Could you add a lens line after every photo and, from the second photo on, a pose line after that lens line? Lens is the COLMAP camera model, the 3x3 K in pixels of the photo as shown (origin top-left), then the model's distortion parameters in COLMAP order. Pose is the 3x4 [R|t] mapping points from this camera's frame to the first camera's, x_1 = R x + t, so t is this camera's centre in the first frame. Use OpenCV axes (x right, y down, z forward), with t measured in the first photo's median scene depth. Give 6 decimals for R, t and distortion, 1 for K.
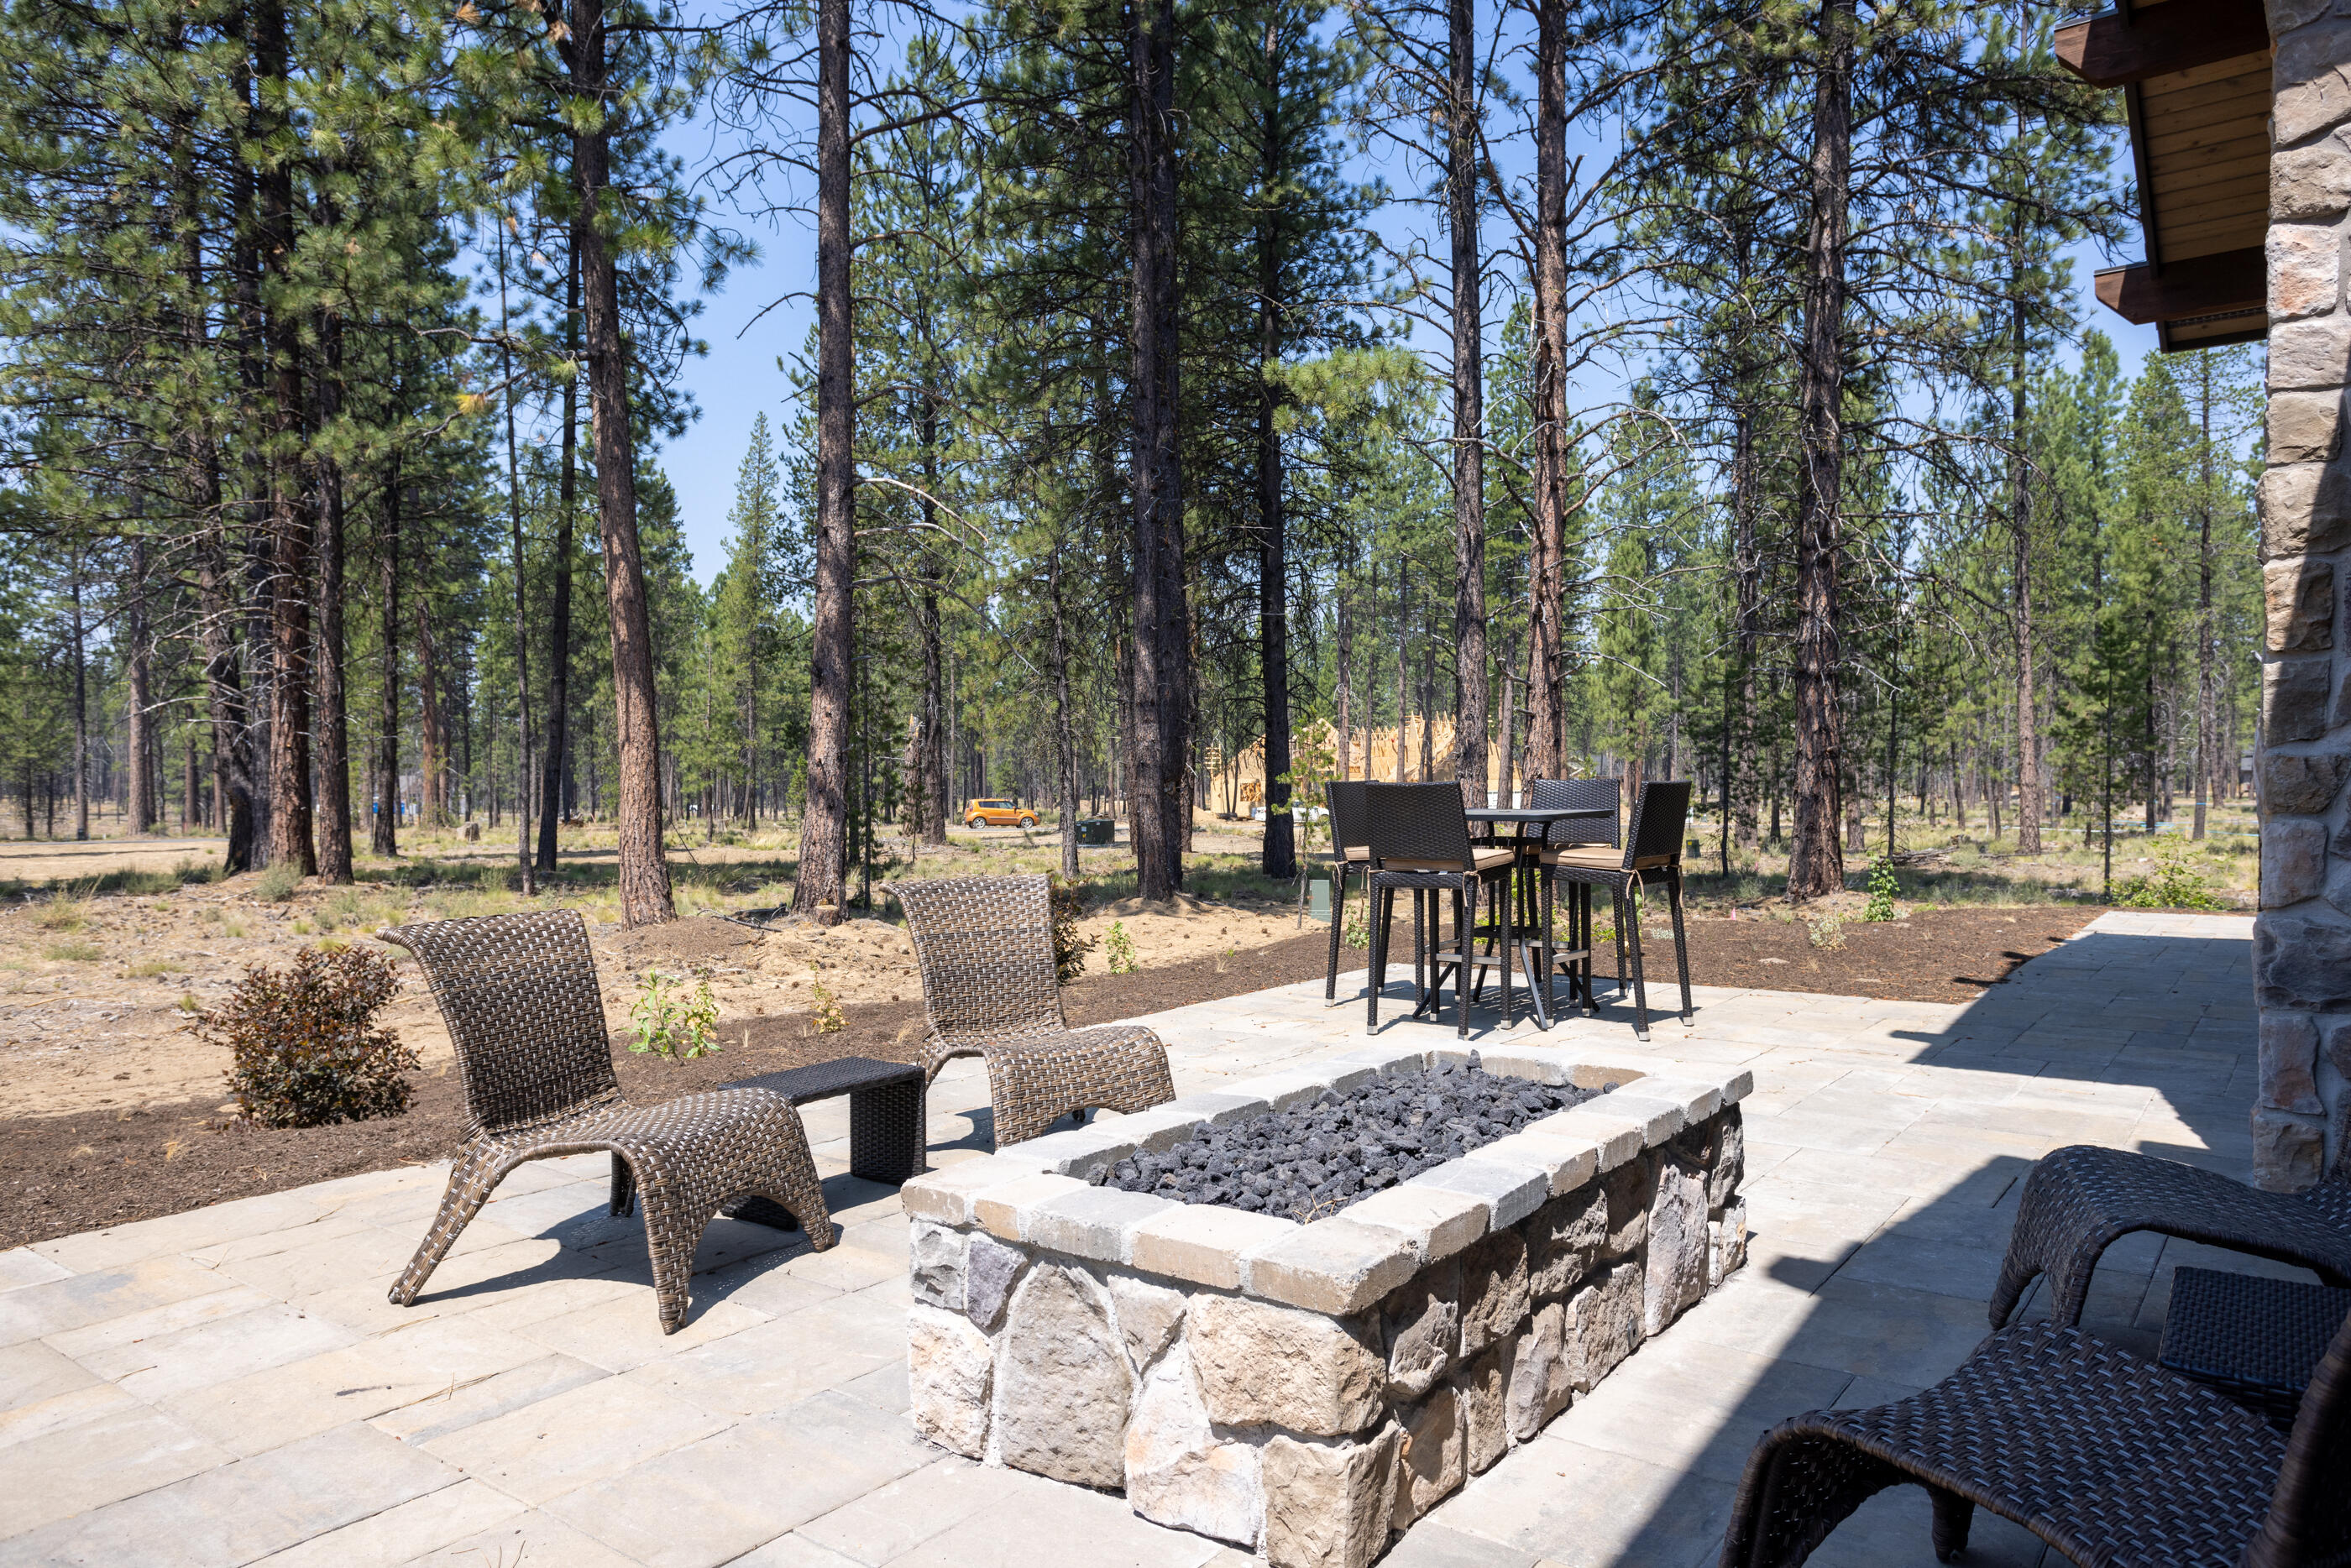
lens RADIAL K [[1563.7, 0, 1173.9], [0, 1563.7, 790.9], [0, 0, 1]] dist [0.003607, -0.001428]
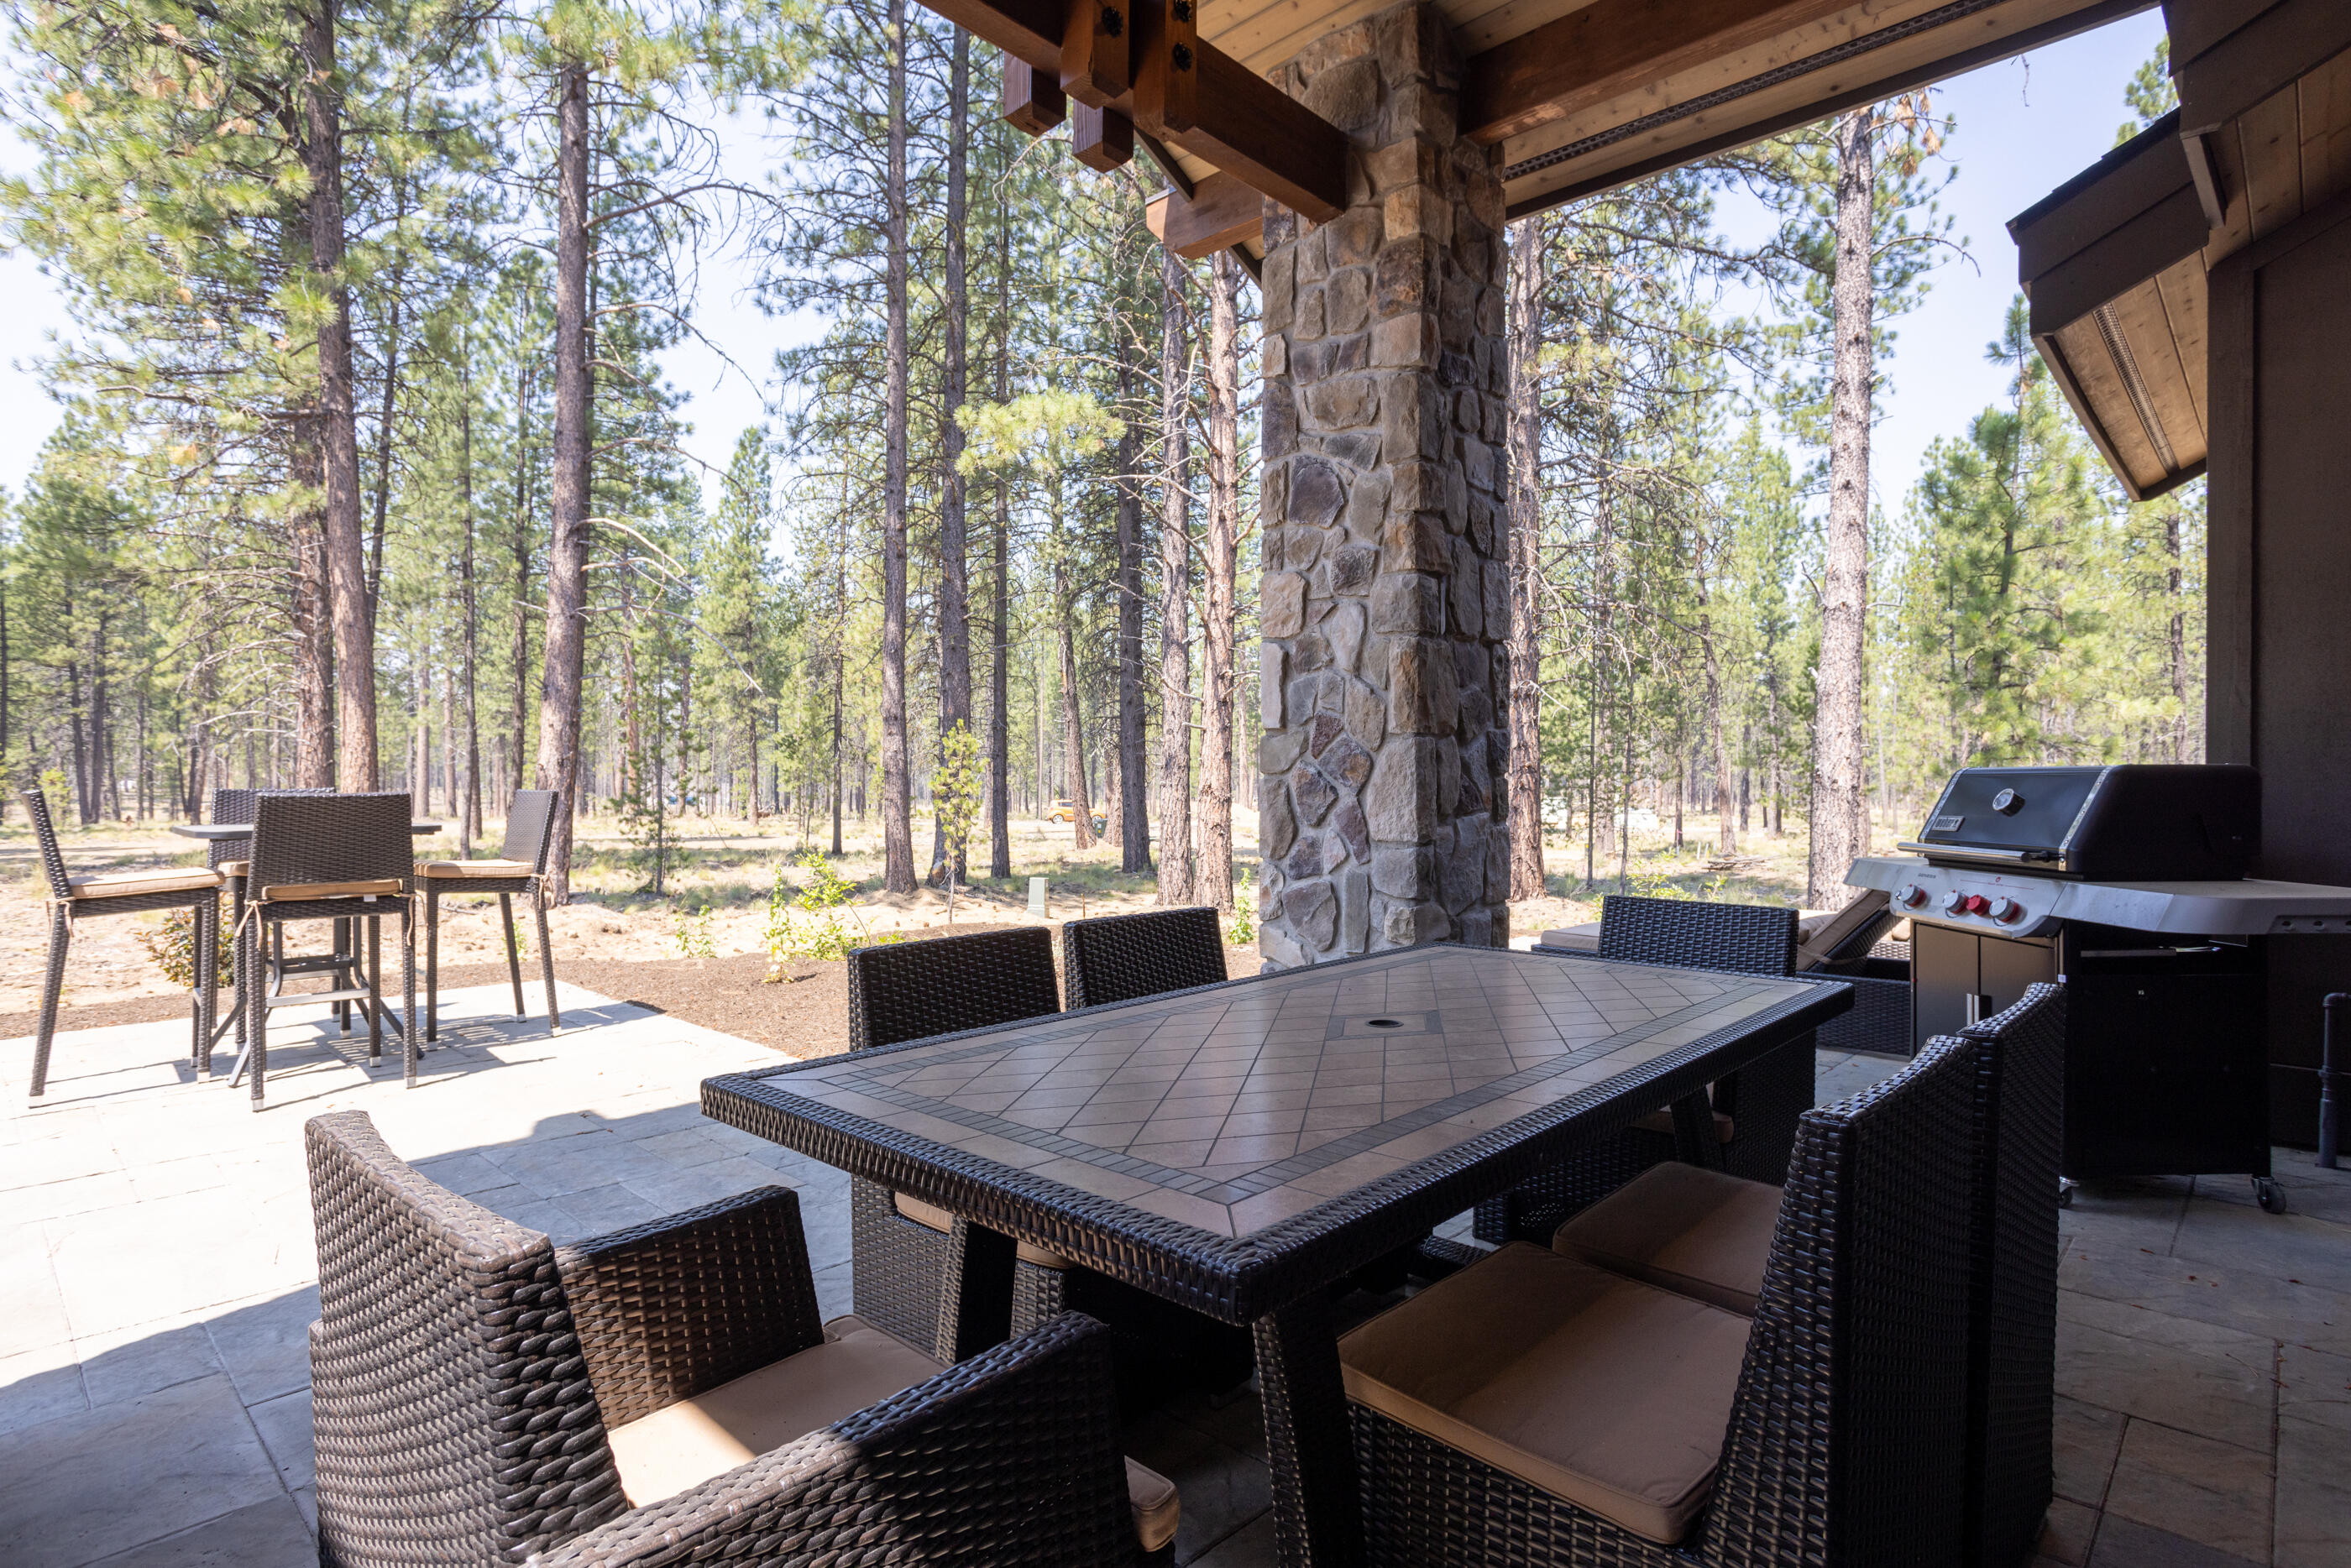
lens RADIAL K [[1230.4, 0, 1176.6], [0, 1230.4, 772.8], [0, 0, 1]] dist [-0.029409, 0.000063]
pose [[0.993824, 0.010189, -0.110498, 0.305231], [-0.011871, 0.999823, -0.014581, -0.006041], [0.110330, 0.015802, 0.993769, 0.156569]]
